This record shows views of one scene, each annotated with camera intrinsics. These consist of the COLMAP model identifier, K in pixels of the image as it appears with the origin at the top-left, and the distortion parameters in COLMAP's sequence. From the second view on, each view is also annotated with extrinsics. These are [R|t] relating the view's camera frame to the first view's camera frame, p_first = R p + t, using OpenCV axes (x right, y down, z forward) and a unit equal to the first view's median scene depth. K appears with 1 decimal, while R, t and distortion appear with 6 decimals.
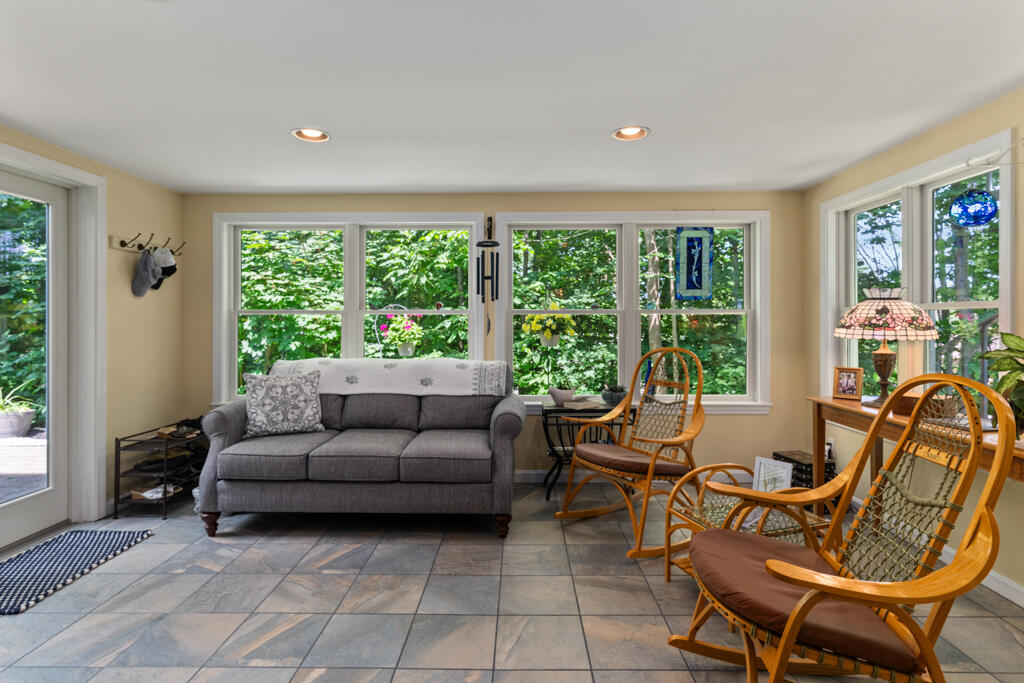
lens RADIAL K [[523.6, 0, 519.3], [0, 523.6, 322.3], [0, 0, 1]] dist [-0.003916, -0.000186]
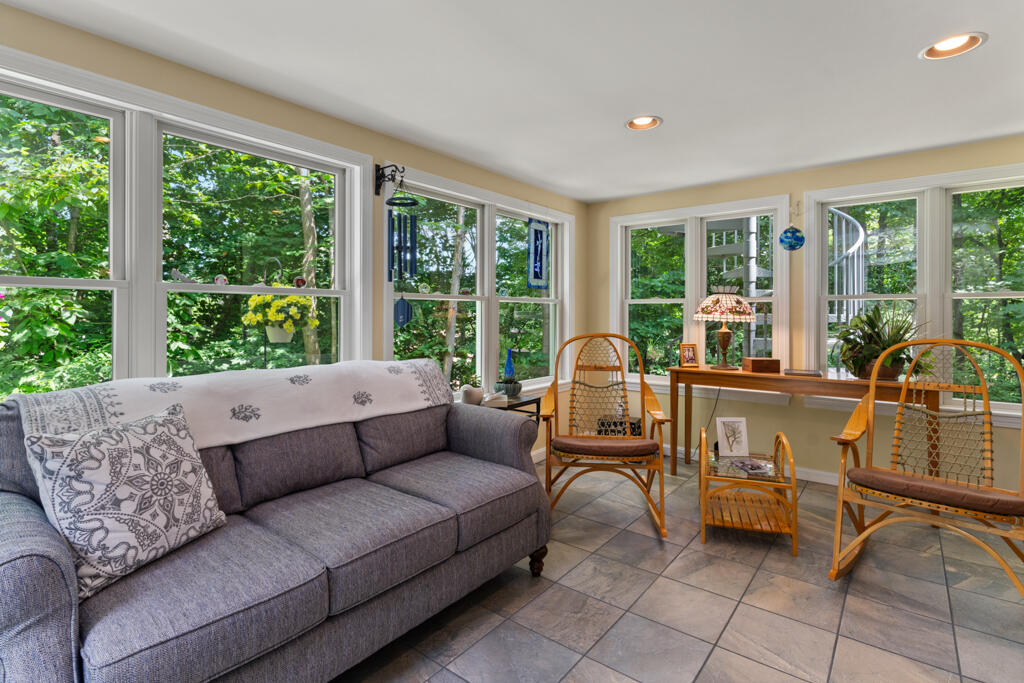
lens RADIAL K [[502.4, 0, 517.1], [0, 502.4, 314.9], [0, 0, 1]] dist [0.004294, 0.000449]
pose [[0.608778, 0.000244, 0.793341, -0.567673], [-0.000686, 1.000000, 0.000219, 0.010229], [-0.793340, -0.000677, 0.608778, 0.476869]]
